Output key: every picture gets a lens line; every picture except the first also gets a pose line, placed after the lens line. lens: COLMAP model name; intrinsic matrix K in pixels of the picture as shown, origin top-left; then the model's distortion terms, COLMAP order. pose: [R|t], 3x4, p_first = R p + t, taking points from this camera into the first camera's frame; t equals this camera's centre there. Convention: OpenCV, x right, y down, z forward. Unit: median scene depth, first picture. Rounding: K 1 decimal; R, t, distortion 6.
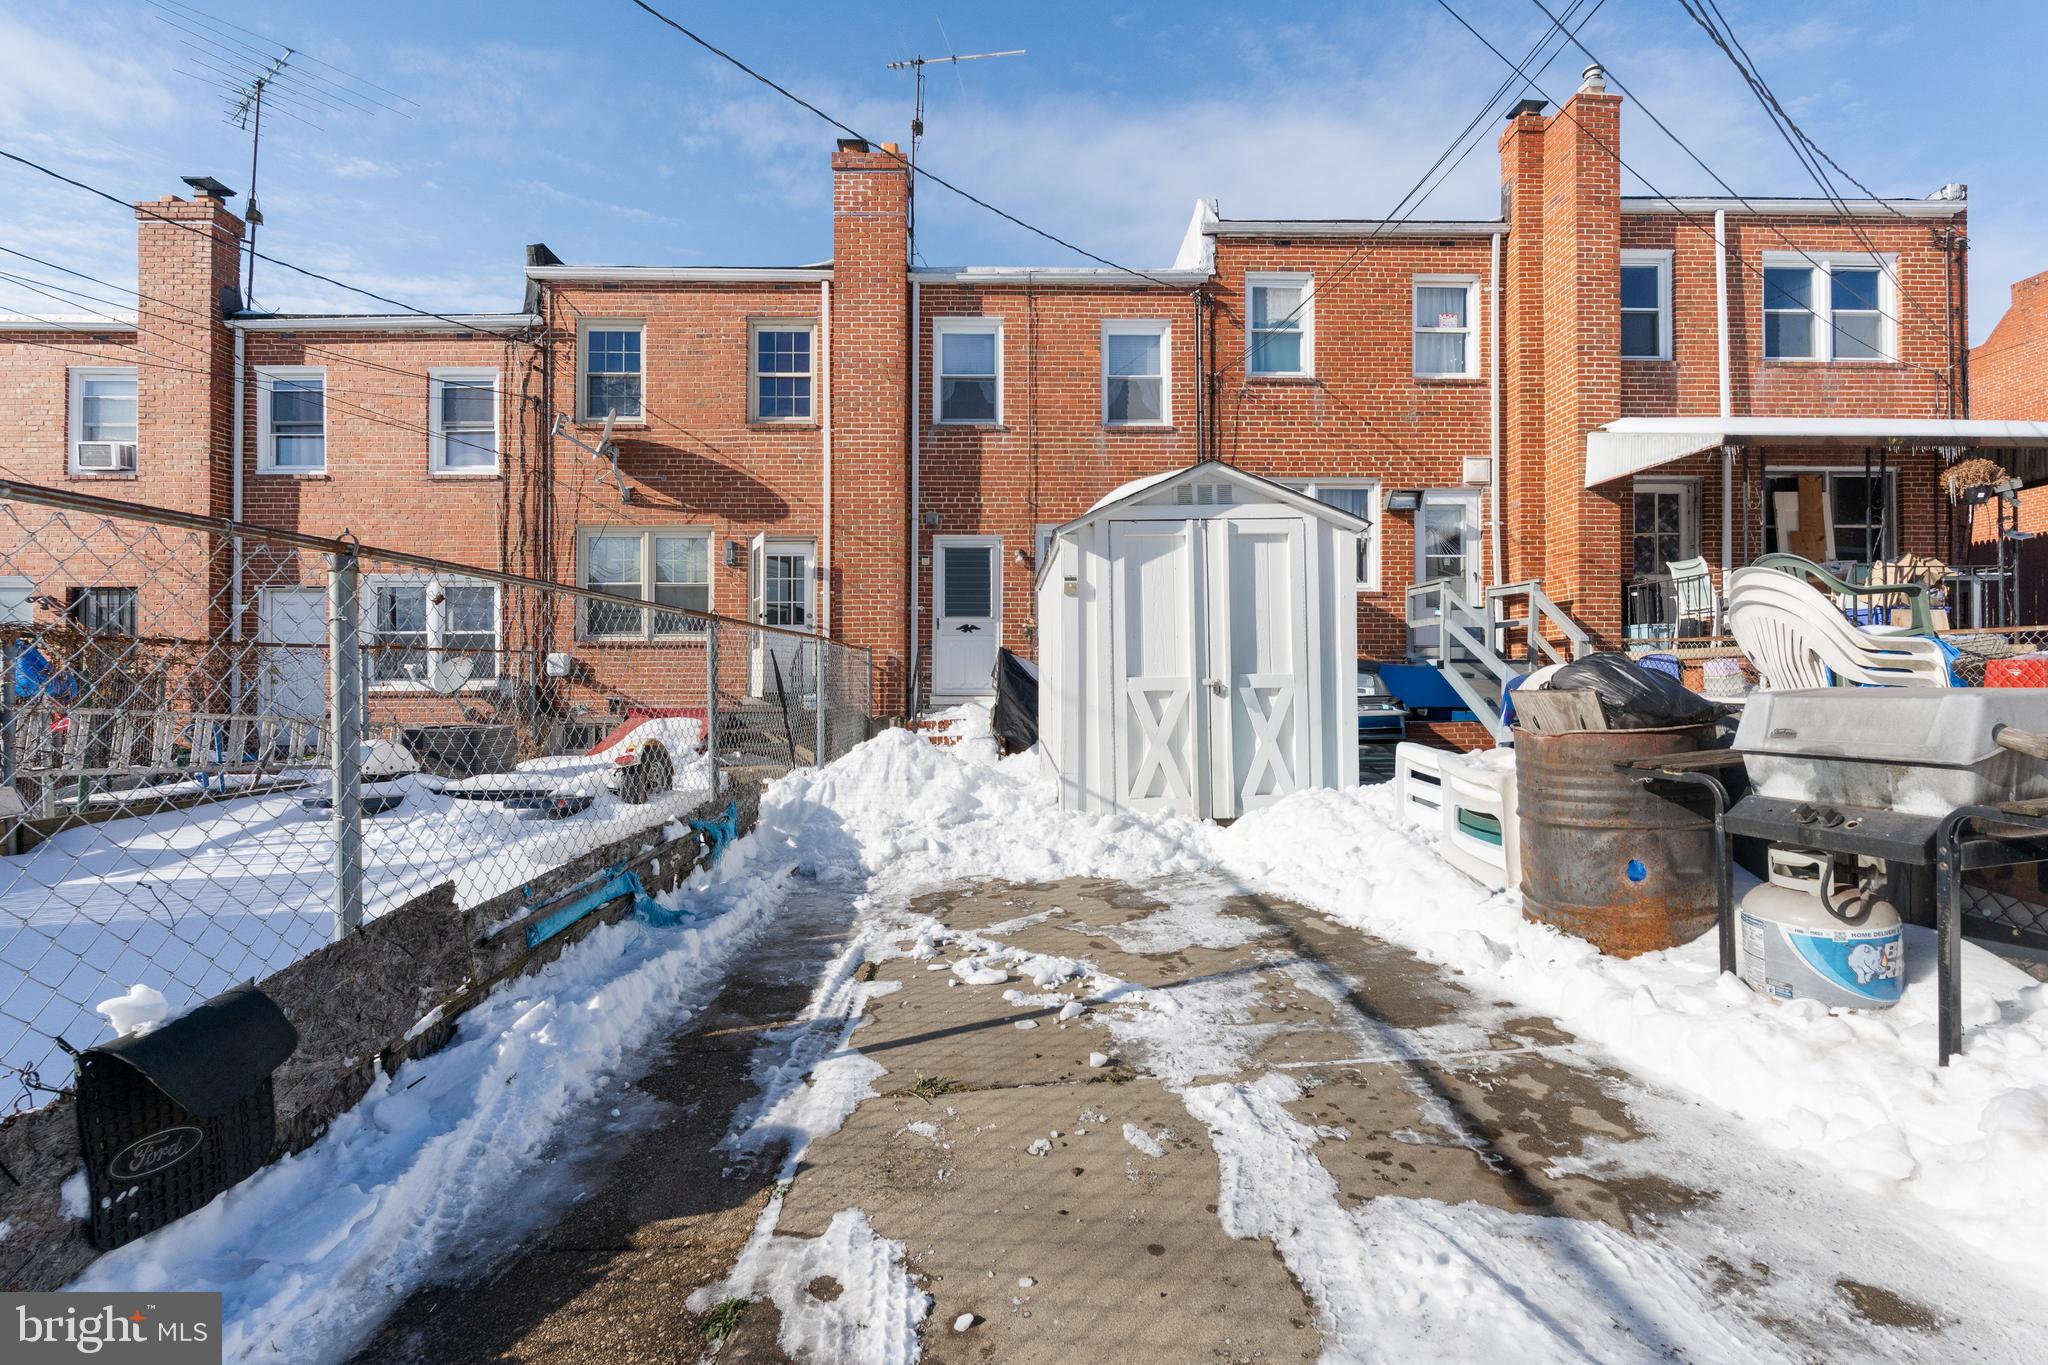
lens RADIAL K [[921.5, 0, 1014.3], [0, 921.5, 678.3], [0, 0, 1]] dist [-0.004105, 0.000896]
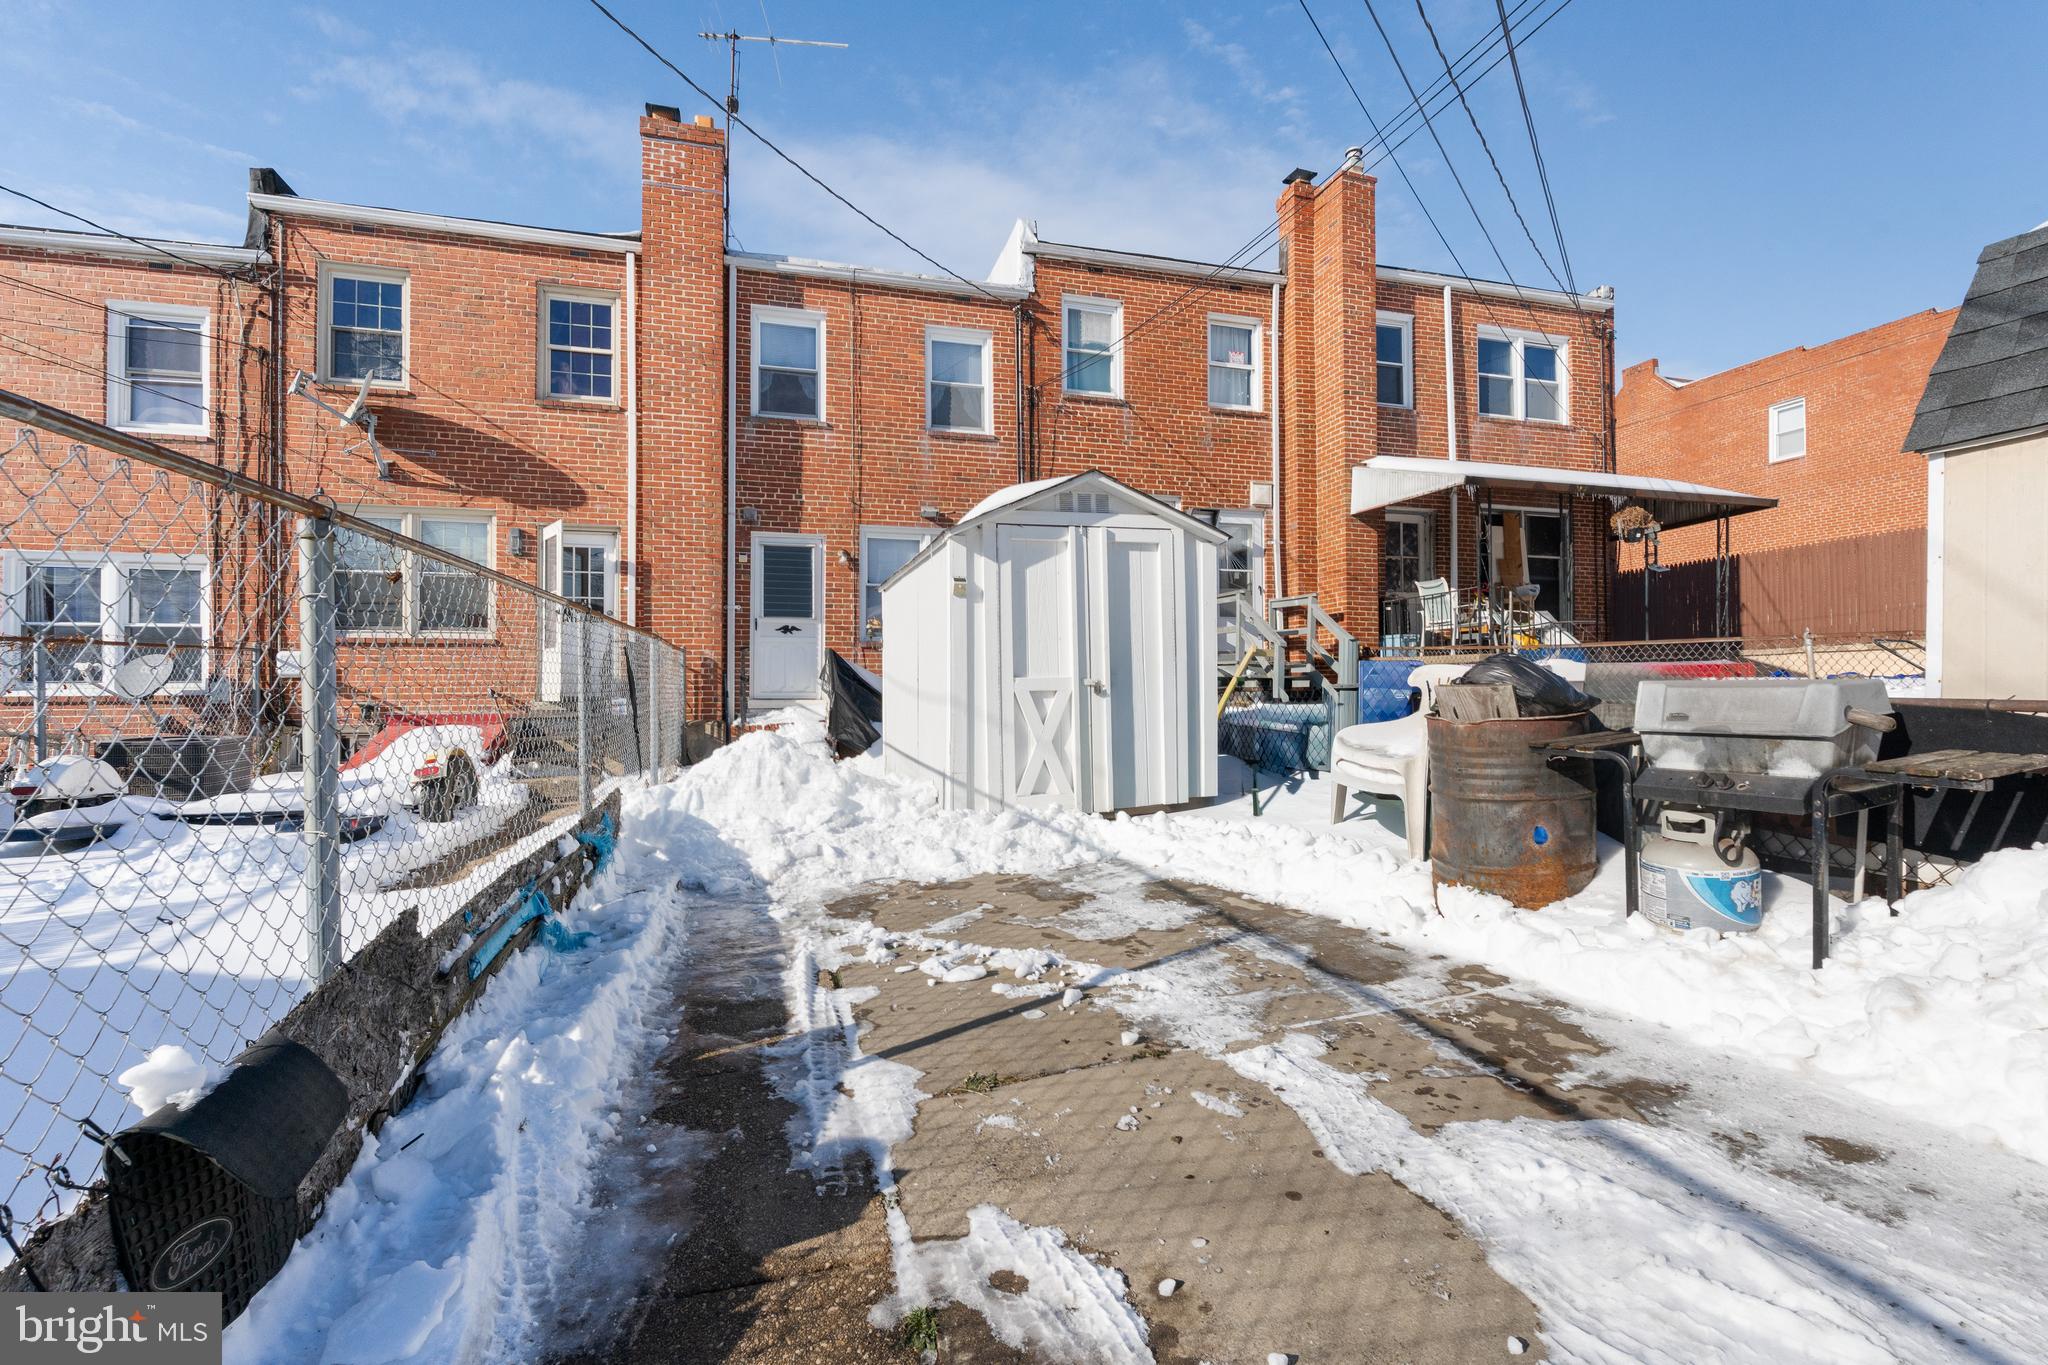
lens RADIAL K [[921.5, 0, 1018.3], [0, 921.5, 676.2], [0, 0, 1]] dist [-0.004105, 0.000896]
pose [[0.965190, 0.002503, 0.261536, -0.139161], [-0.000254, 0.999963, -0.008632, 0.006237], [-0.261548, 0.008265, 0.965155, 0.011266]]
